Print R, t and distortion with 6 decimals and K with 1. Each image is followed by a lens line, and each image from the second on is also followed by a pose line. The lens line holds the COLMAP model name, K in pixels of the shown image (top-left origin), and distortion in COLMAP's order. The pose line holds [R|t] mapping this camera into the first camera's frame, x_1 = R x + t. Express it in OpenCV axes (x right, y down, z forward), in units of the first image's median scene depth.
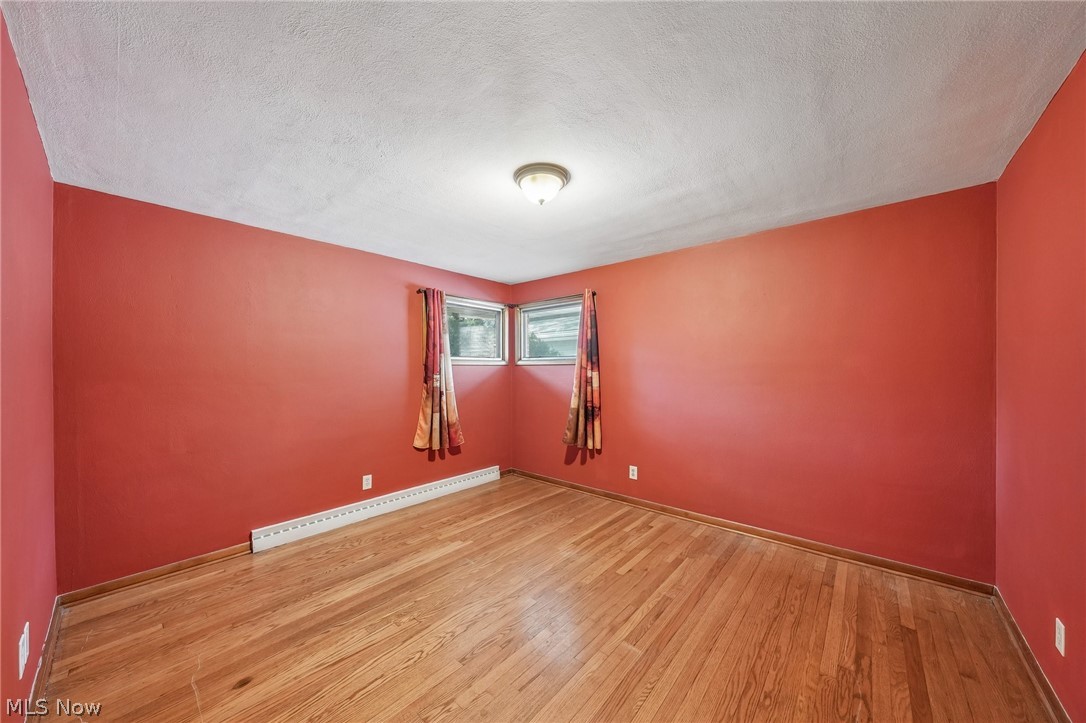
lens RADIAL K [[376.4, 0, 541.3], [0, 376.4, 367.6], [0, 0, 1]] dist [-0.003608, 0.000325]
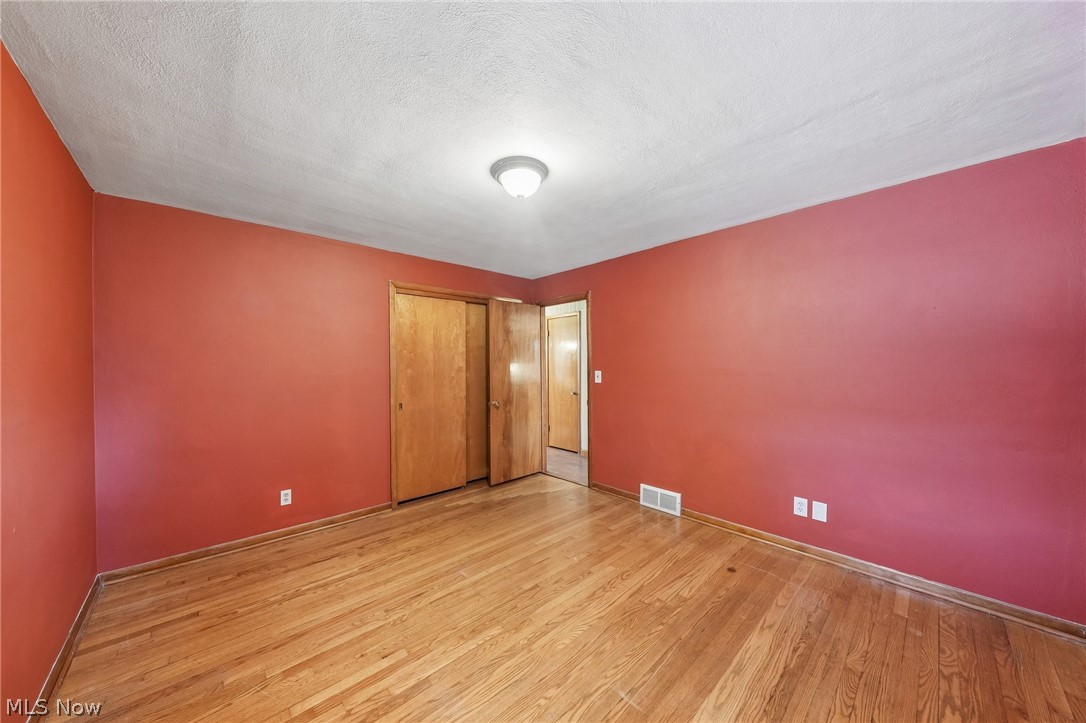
lens RADIAL K [[376.4, 0, 543.1], [0, 376.4, 363.5], [0, 0, 1]] dist [-0.003608, 0.000325]
pose [[-0.995385, 0.011450, 0.095272, -0.156257], [0.011053, 0.999928, -0.004690, 0.006897], [-0.095319, -0.003615, -0.995440, 2.068448]]
